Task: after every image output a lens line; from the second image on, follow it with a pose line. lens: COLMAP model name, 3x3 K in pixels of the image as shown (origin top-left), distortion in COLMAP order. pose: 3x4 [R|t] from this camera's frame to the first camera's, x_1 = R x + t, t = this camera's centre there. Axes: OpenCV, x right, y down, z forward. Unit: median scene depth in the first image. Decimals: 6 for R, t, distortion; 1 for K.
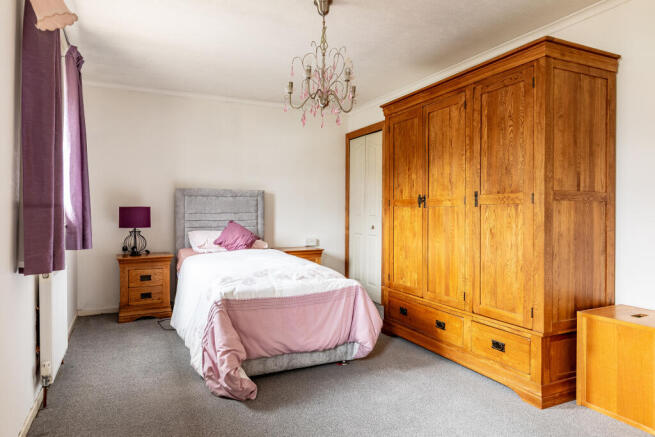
lens RADIAL K [[414.3, 0, 327.1], [0, 414.3, 213.6], [0, 0, 1]] dist [0.000420, 0.000226]
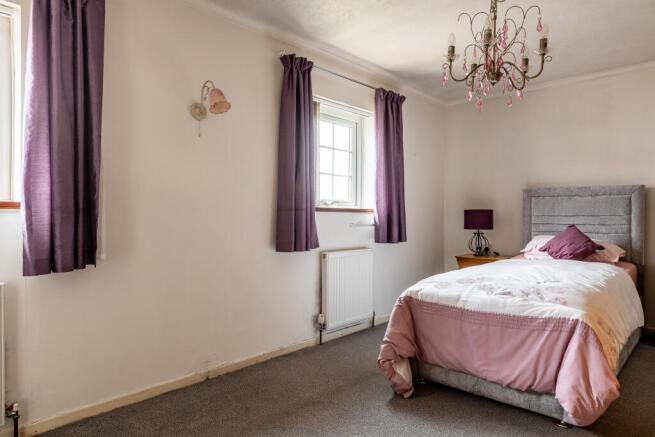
lens RADIAL K [[419.3, 0, 327.5], [0, 419.3, 218.5], [0, 0, 1]] dist [0.000679, 0.000718]
pose [[0.364280, 0.006448, -0.931267, 0.402509], [-0.004223, 0.999977, 0.005272, 0.002437], [0.931280, 0.002013, 0.364298, 0.254155]]
